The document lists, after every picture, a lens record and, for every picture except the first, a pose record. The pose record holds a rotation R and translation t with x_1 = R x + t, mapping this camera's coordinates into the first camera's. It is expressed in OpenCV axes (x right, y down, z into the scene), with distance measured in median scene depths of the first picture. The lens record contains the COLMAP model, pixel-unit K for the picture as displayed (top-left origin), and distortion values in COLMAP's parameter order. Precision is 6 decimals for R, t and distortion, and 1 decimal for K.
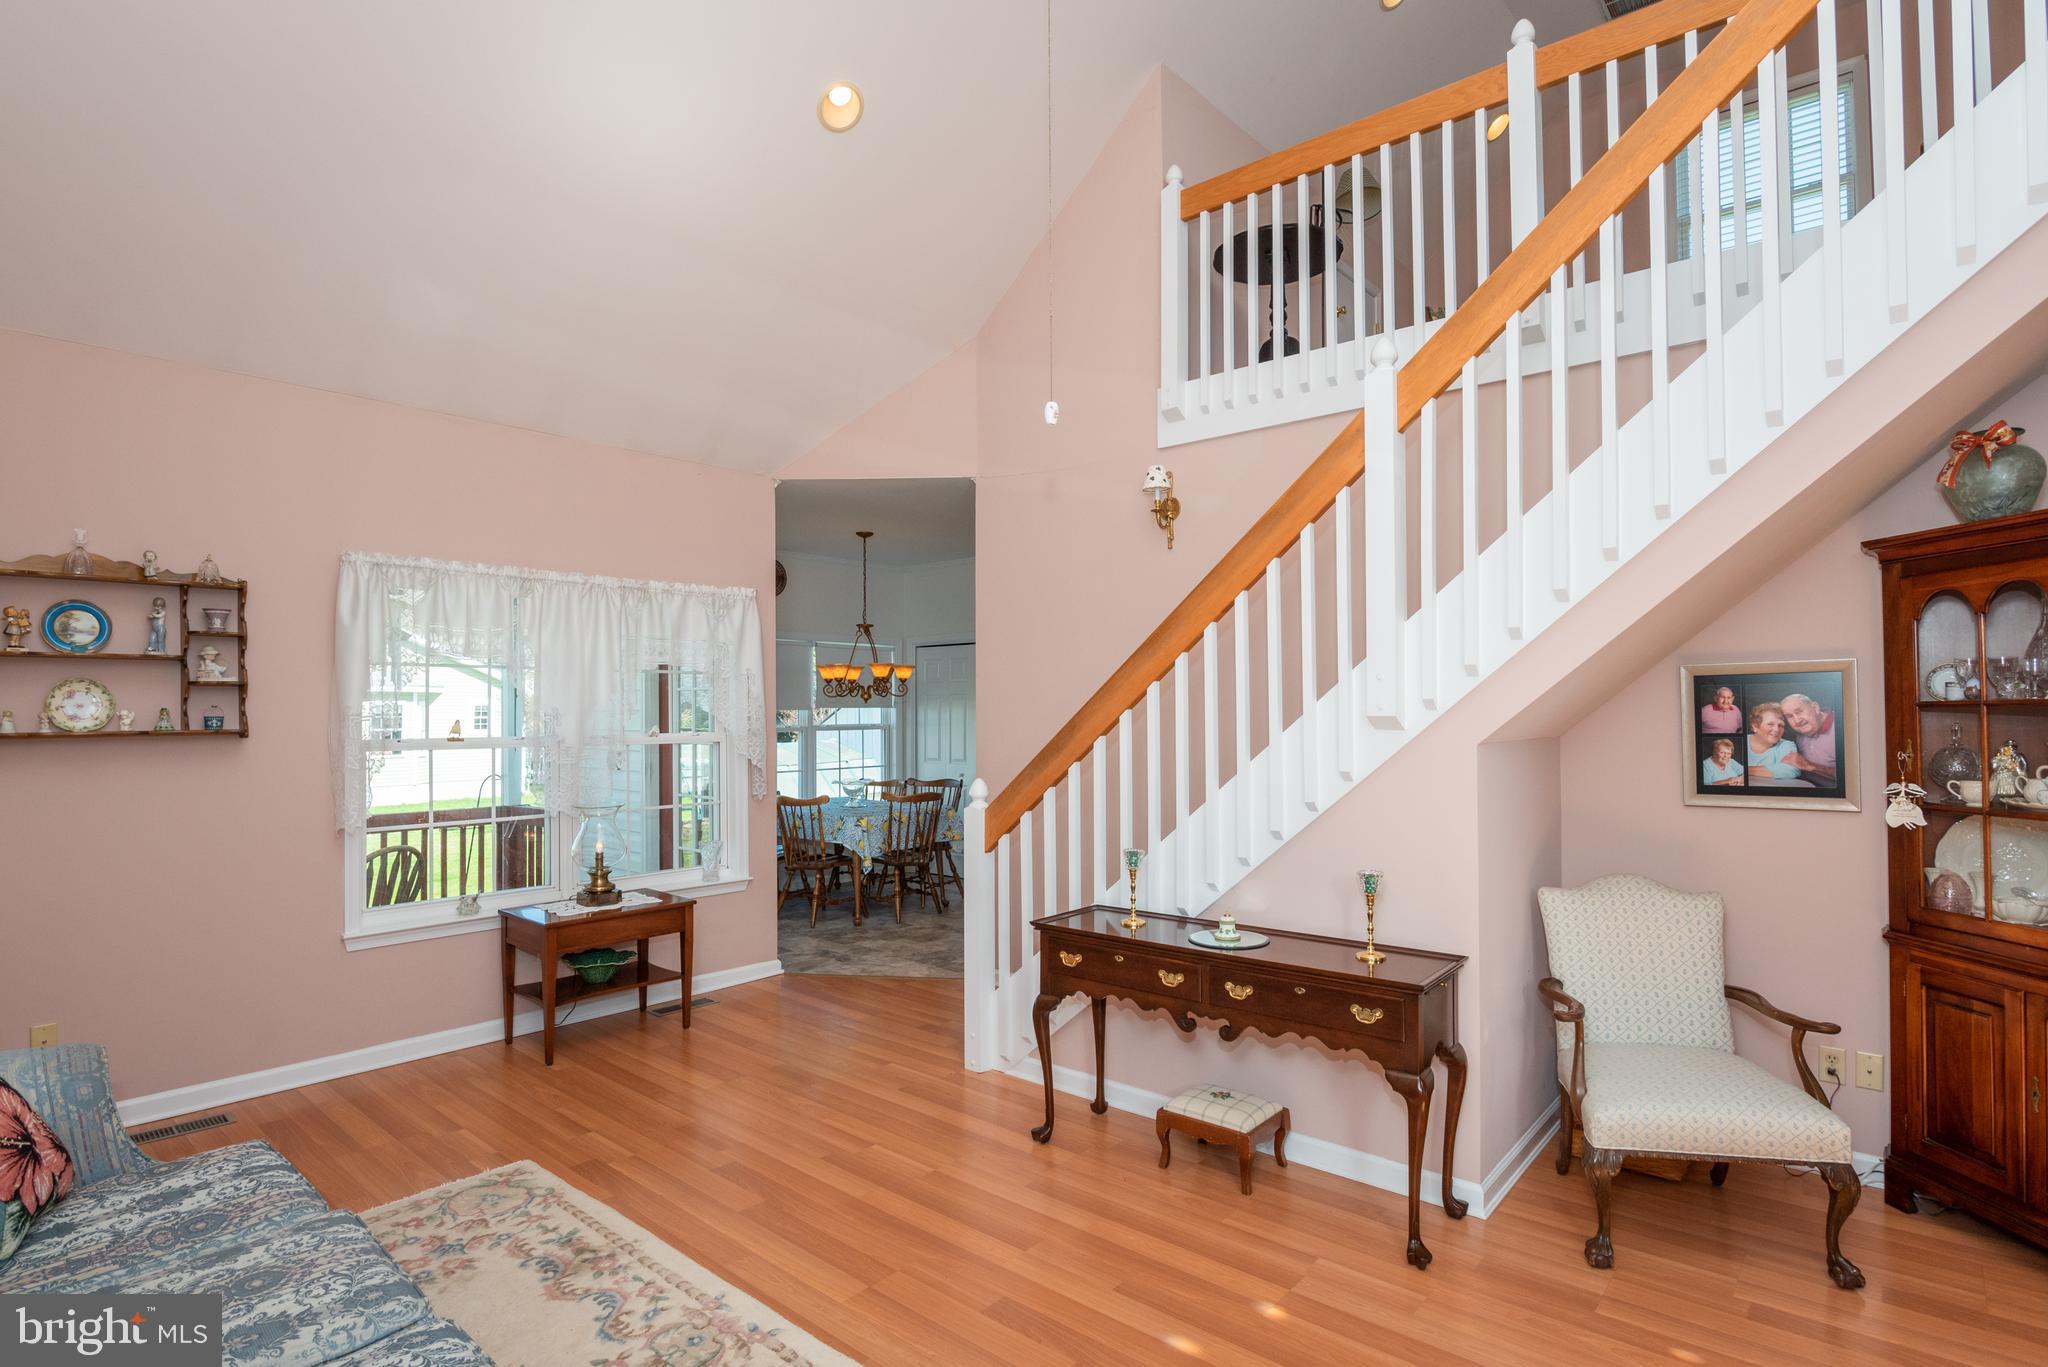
lens RADIAL K [[1024.4, 0, 1021.3], [0, 1024.4, 693.7], [0, 0, 1]] dist [-0.019547, -0.001227]
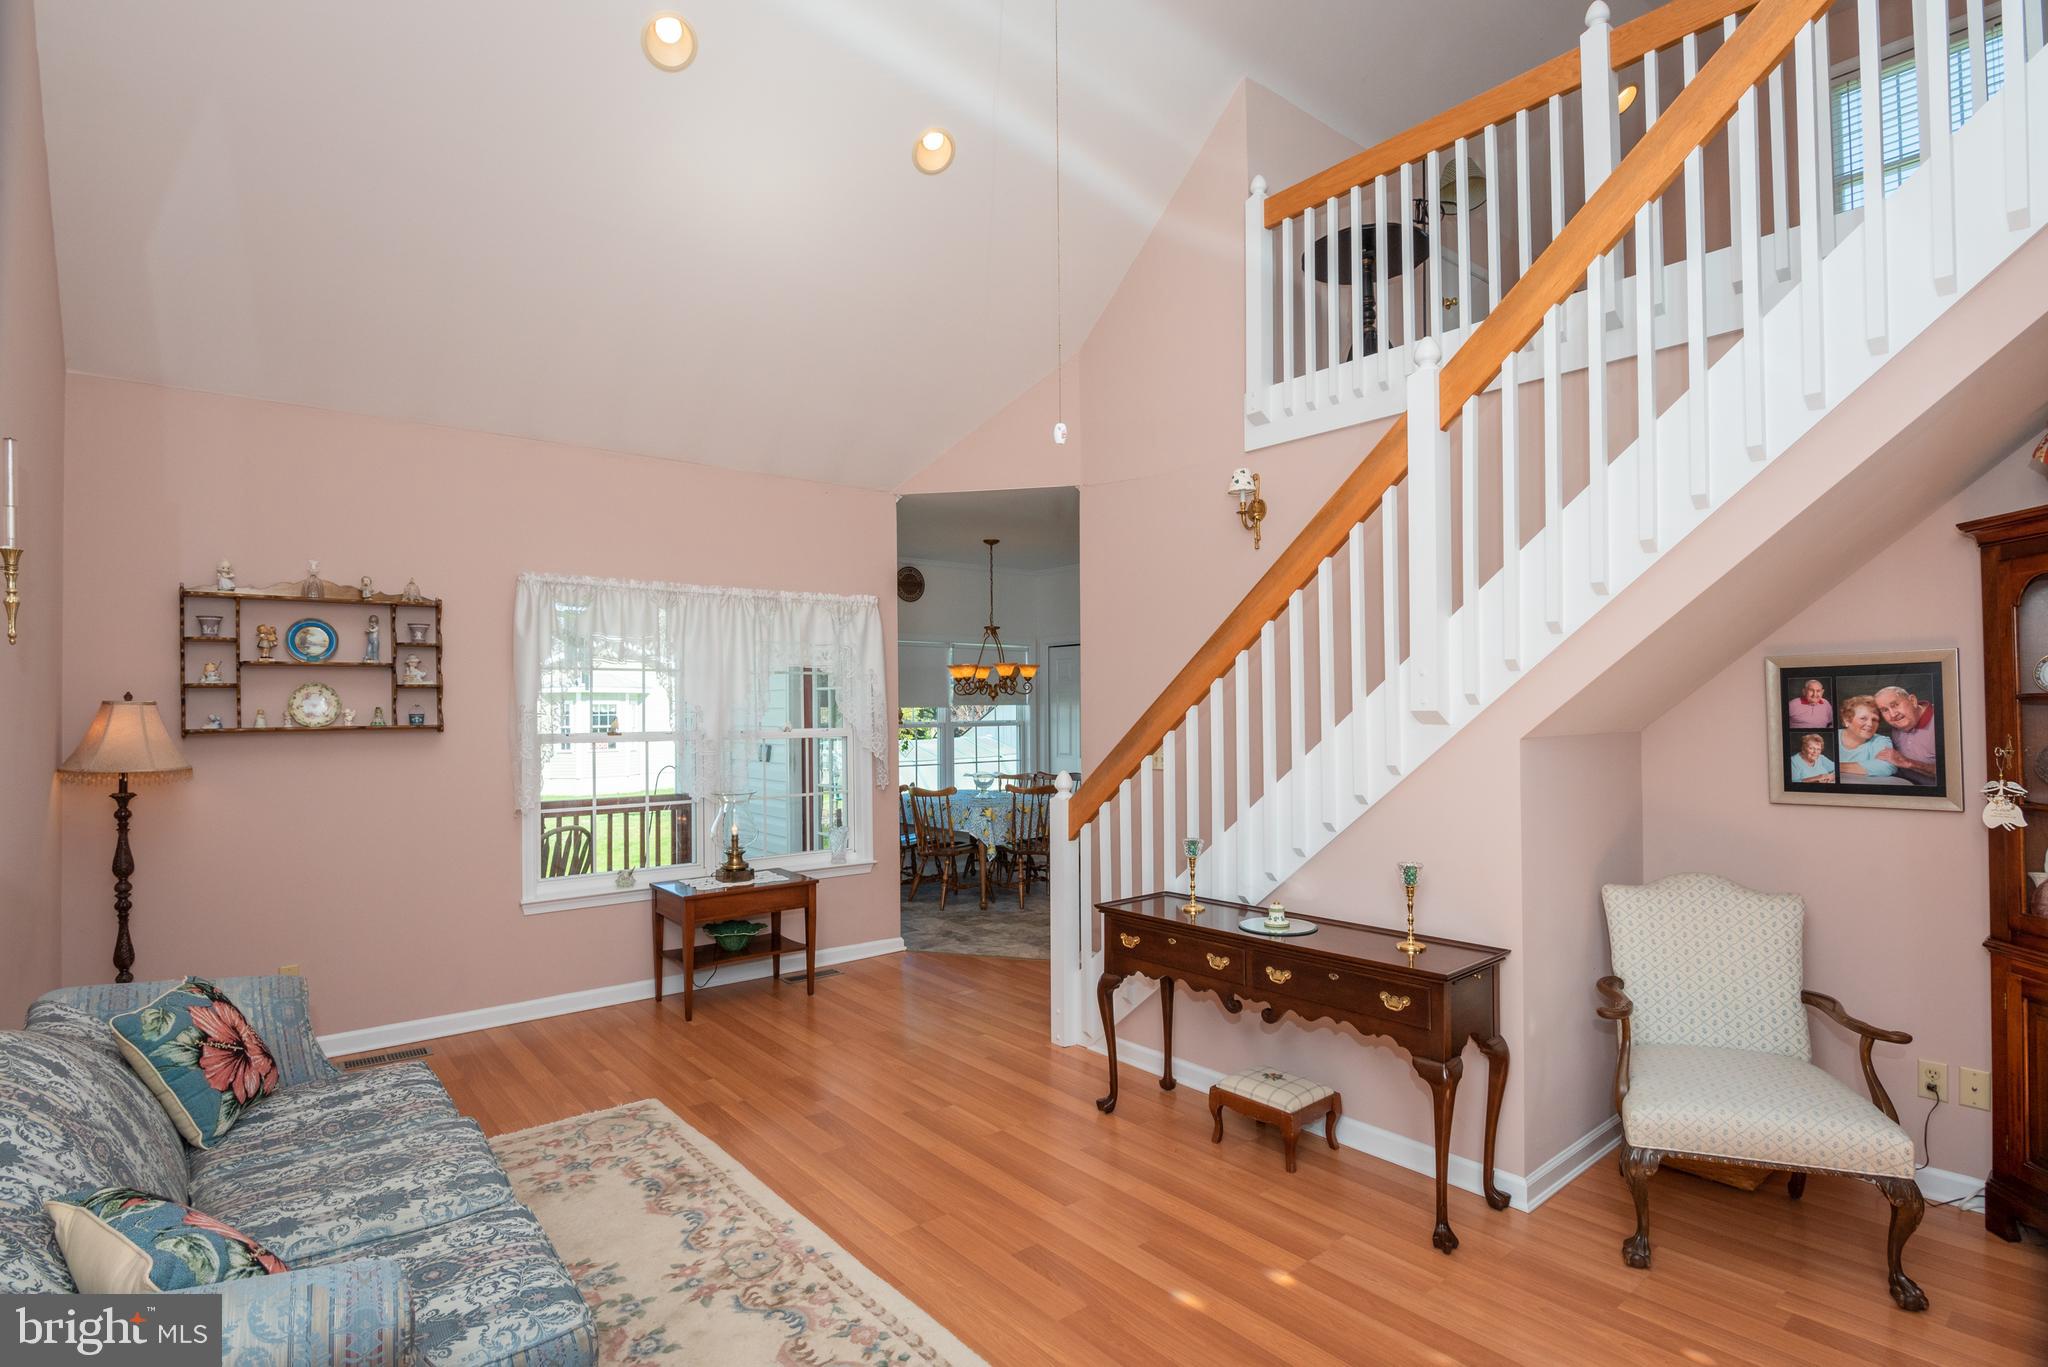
lens RADIAL K [[1024.4, 0, 1037.8], [0, 1024.4, 685.4], [0, 0, 1]] dist [-0.019547, -0.001227]
pose [[0.985981, -0.006704, -0.166722, 0.138200], [0.006211, 0.999975, -0.003473, -0.002389], [0.166741, 0.002389, 0.985998, -0.064115]]
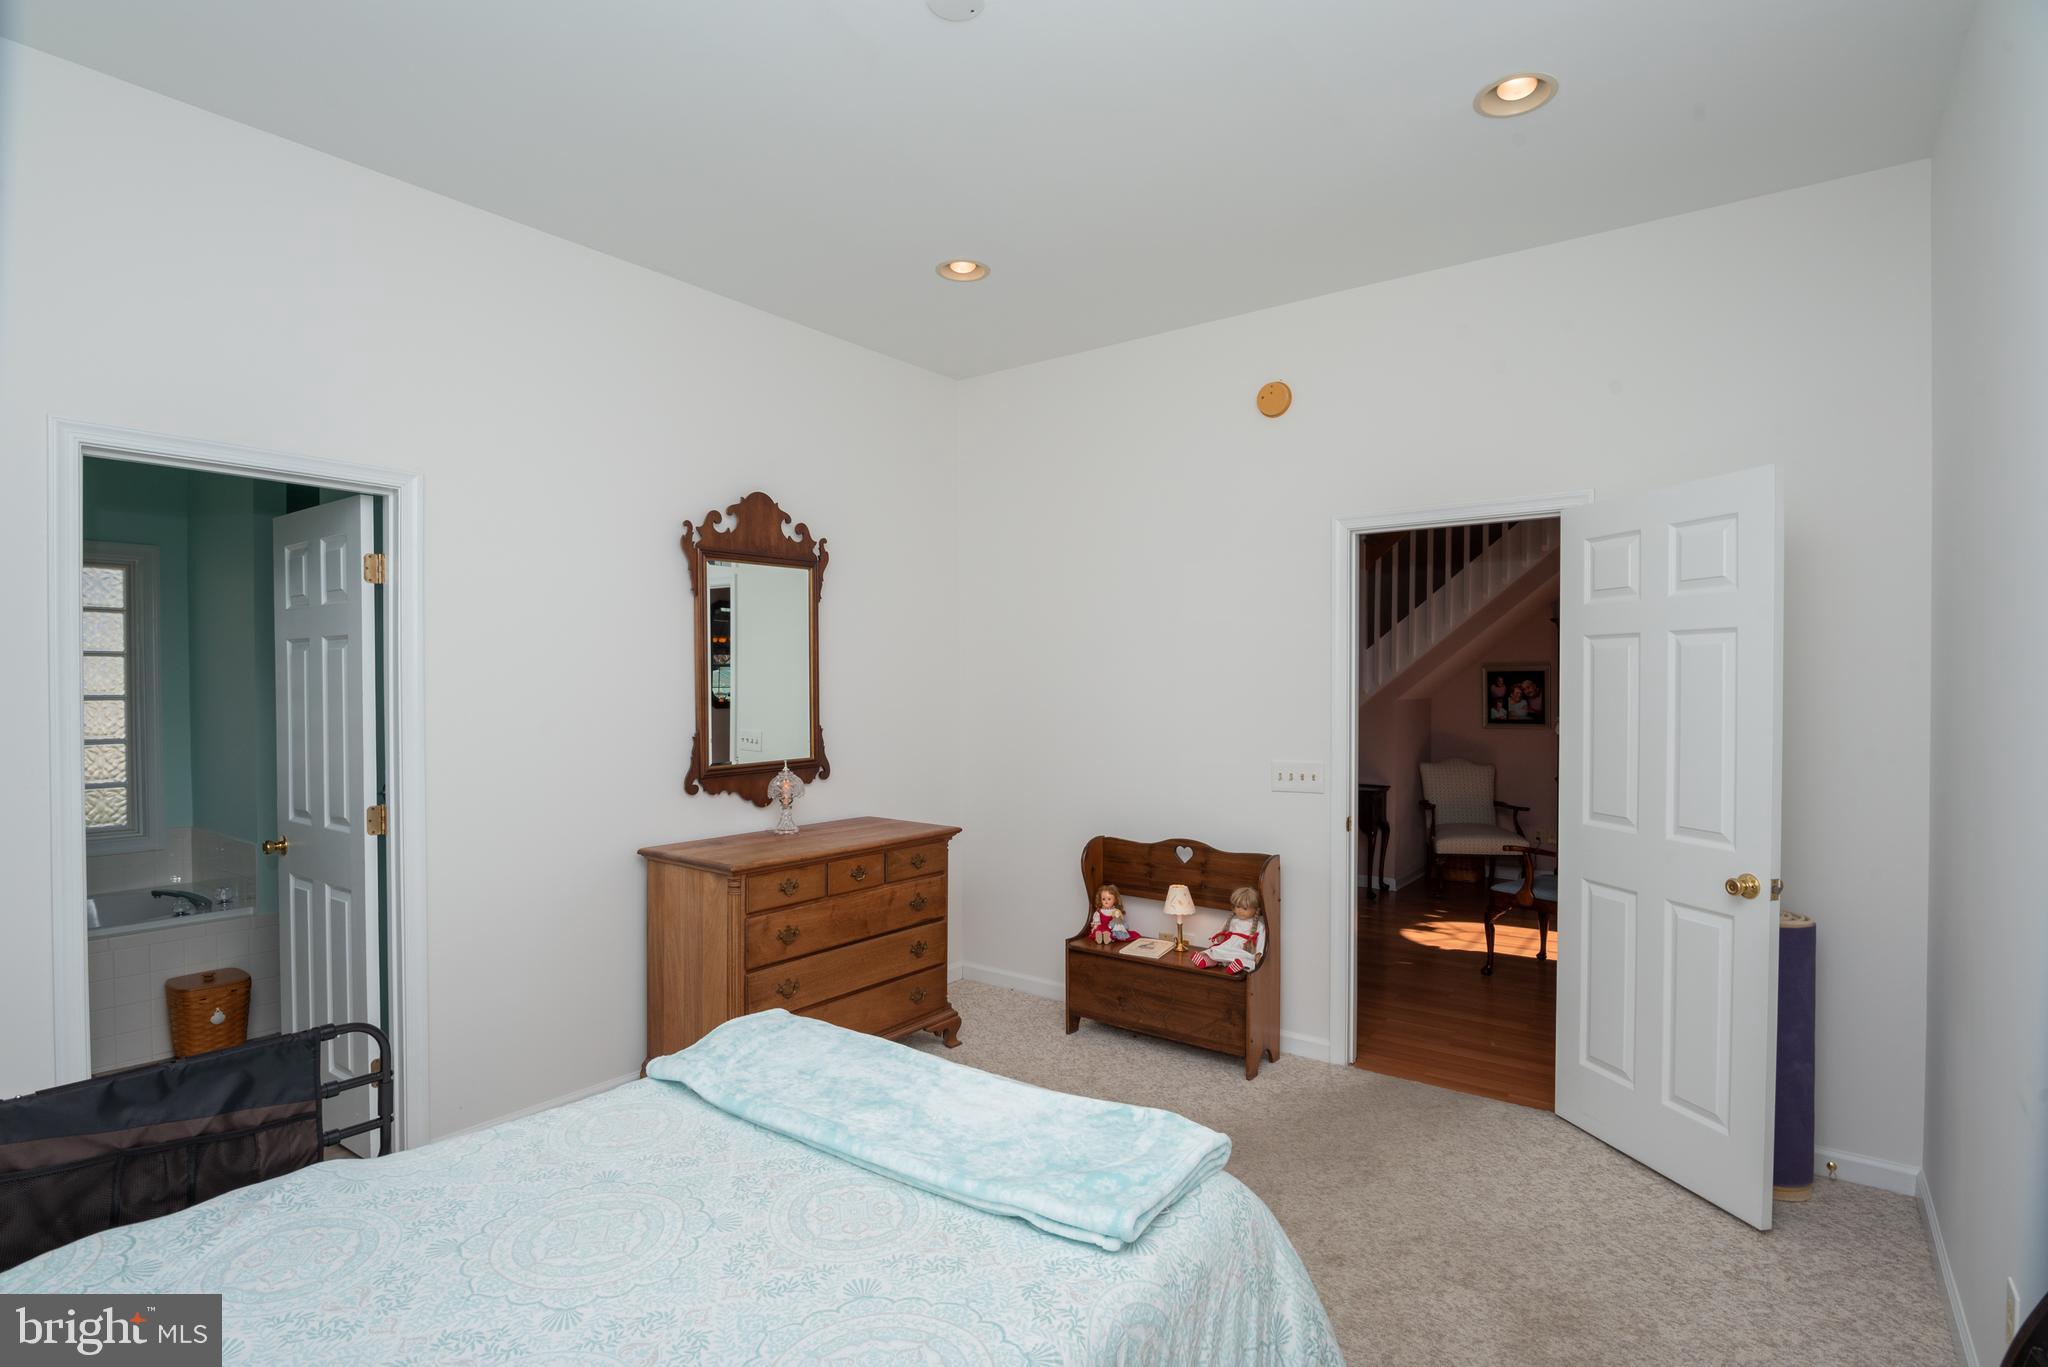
lens RADIAL K [[1024.4, 0, 1043.6], [0, 1024.4, 686.4], [0, 0, 1]] dist [-0.019547, -0.001227]
pose [[0.996243, 0.007042, 0.086318, -0.571679], [-0.009046, 0.999698, 0.022840, -0.029829], [-0.086131, -0.023535, 0.996006, -1.289043]]
